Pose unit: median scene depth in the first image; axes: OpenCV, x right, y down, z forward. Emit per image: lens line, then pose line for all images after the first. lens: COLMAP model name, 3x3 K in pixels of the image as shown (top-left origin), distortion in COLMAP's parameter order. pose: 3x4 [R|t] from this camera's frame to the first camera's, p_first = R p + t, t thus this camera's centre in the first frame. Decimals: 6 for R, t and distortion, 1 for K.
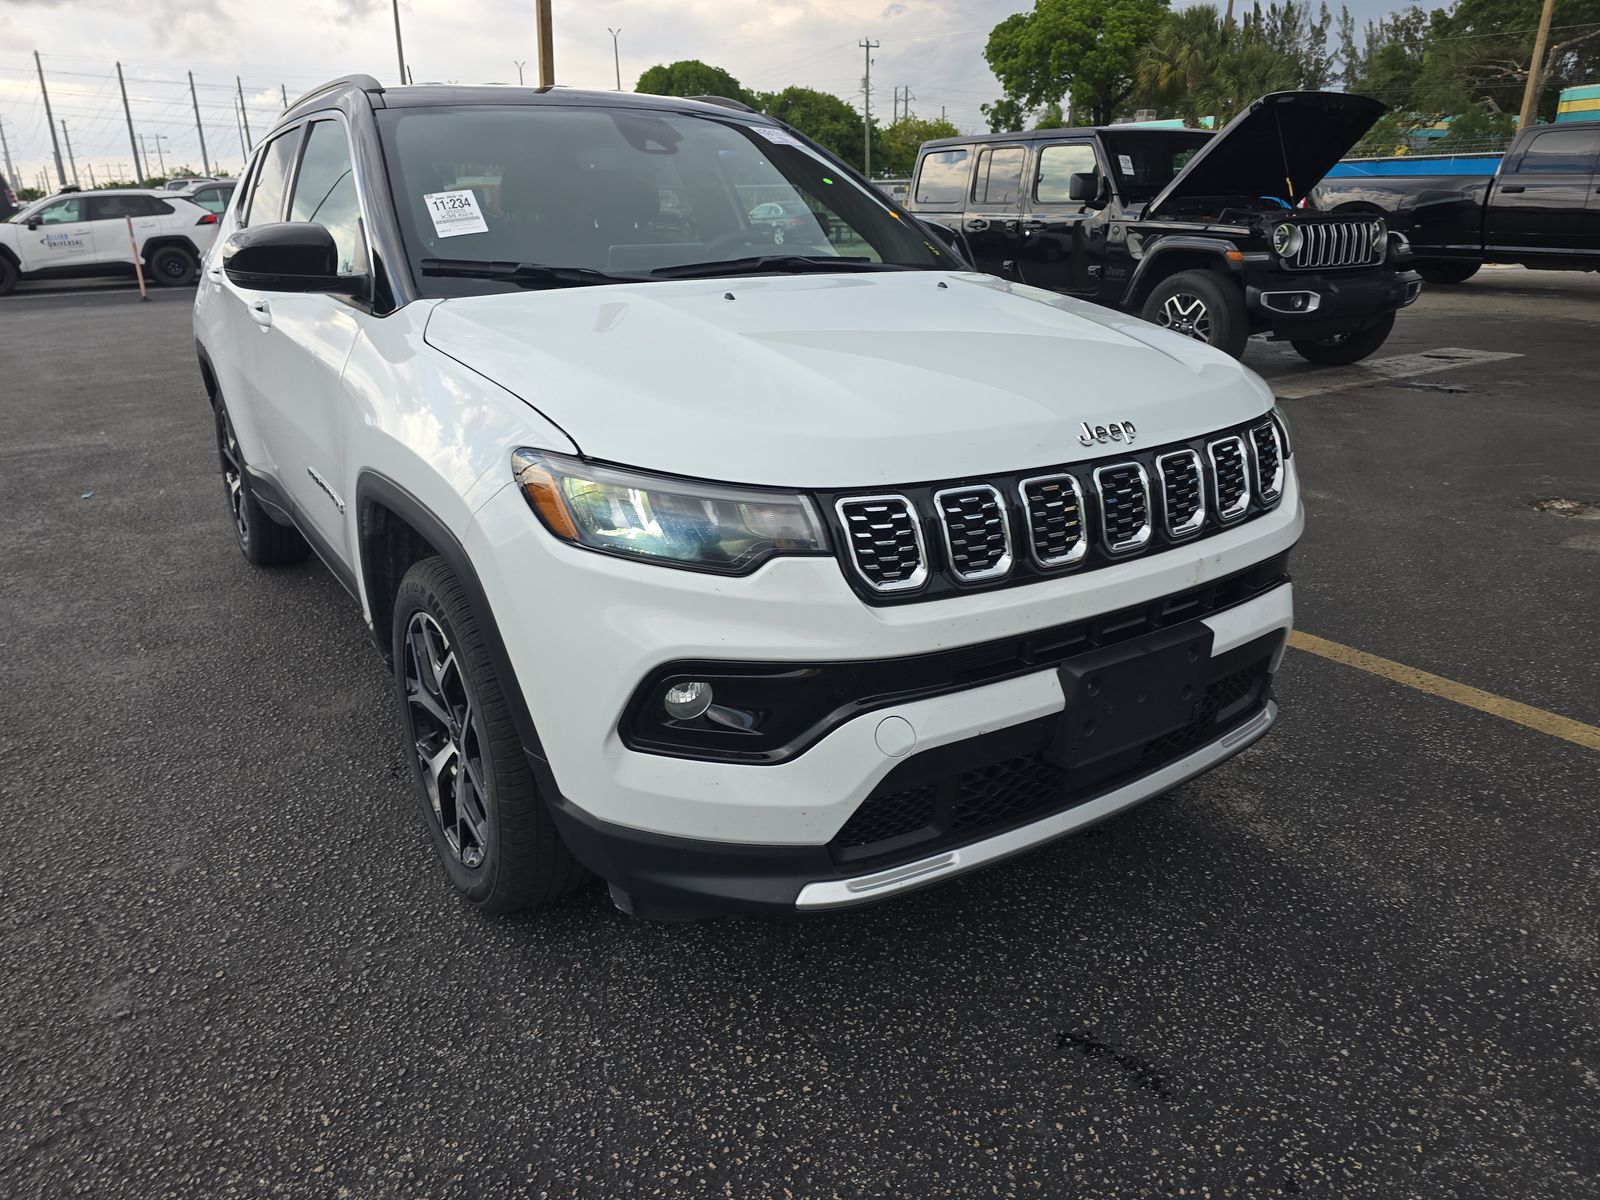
lens RADIAL K [[1078.4, 0, 800.0], [0, 1078.4, 600.0], [0, 0, 1]] dist [0.060536, -0.057763]
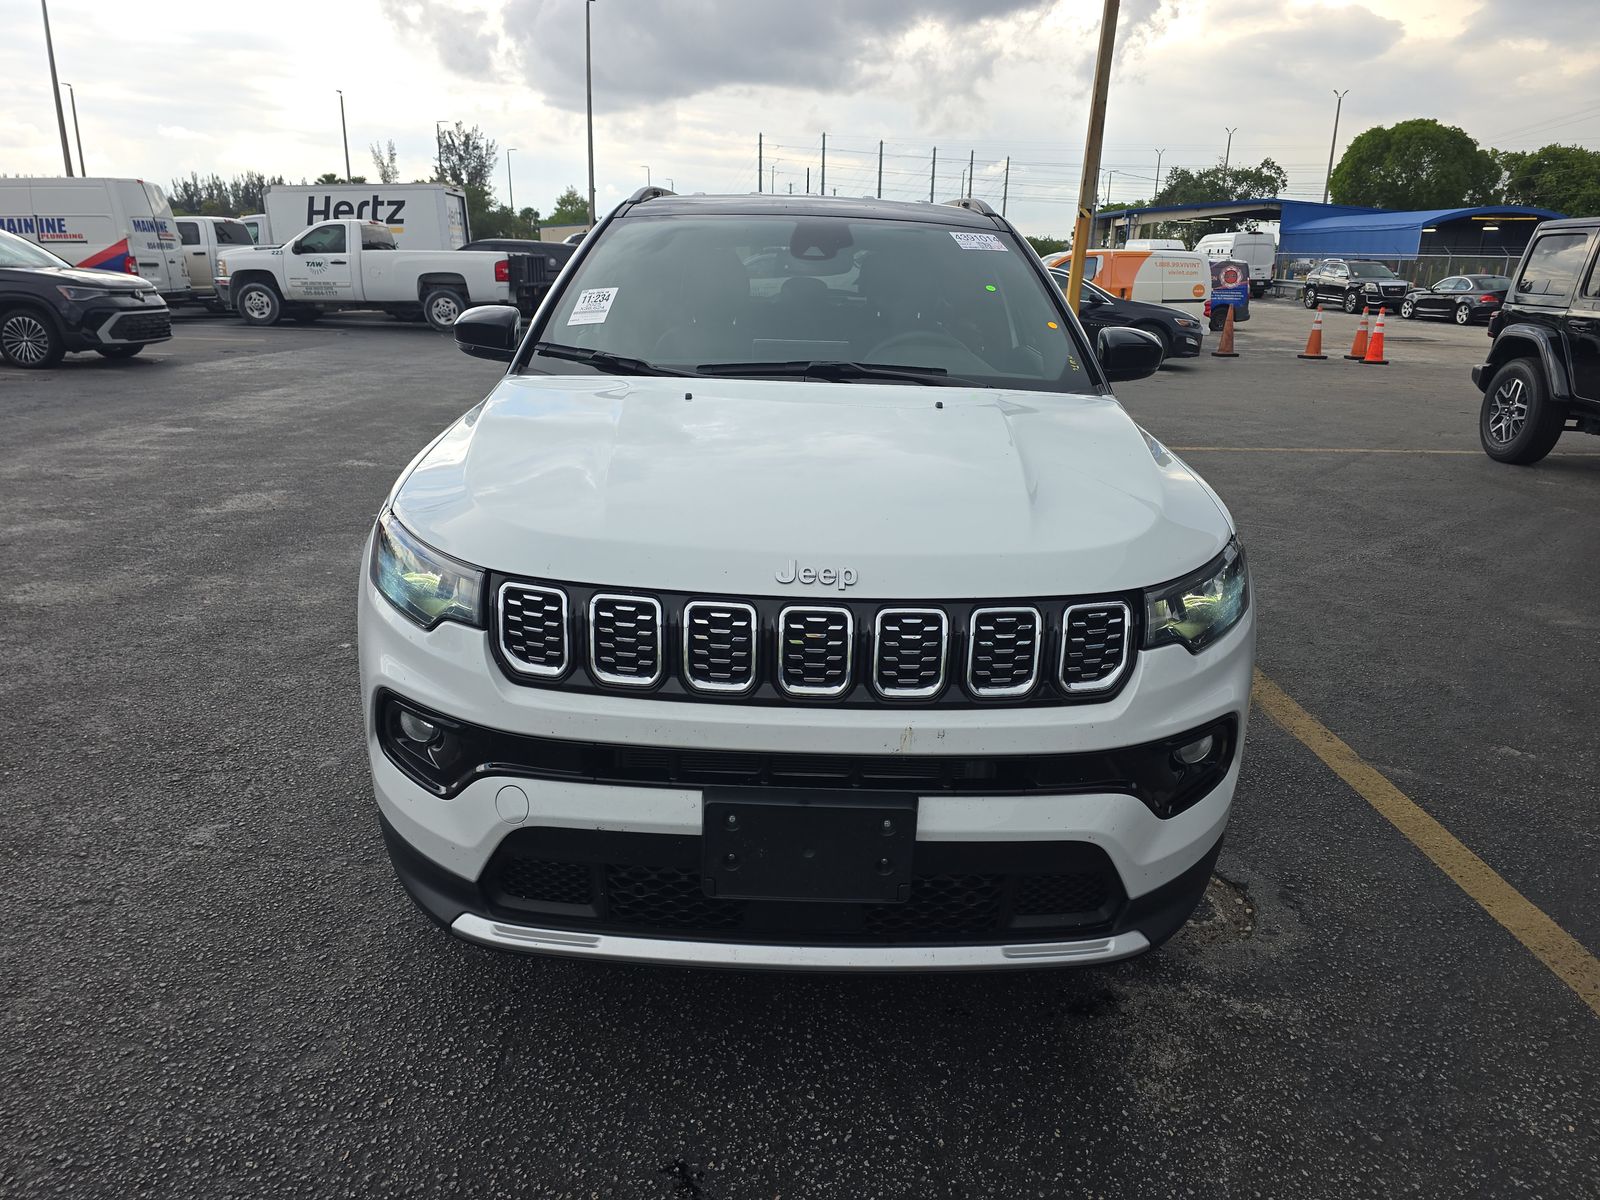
lens RADIAL K [[1078.4, 0, 800.0], [0, 1078.4, 600.0], [0, 0, 1]] dist [0.060536, -0.057763]
pose [[0.827380, 0.197858, -0.525637, 0.745676], [-0.223990, 0.974487, 0.014240, -0.134744], [0.515044, 0.105955, 0.850590, 0.162692]]
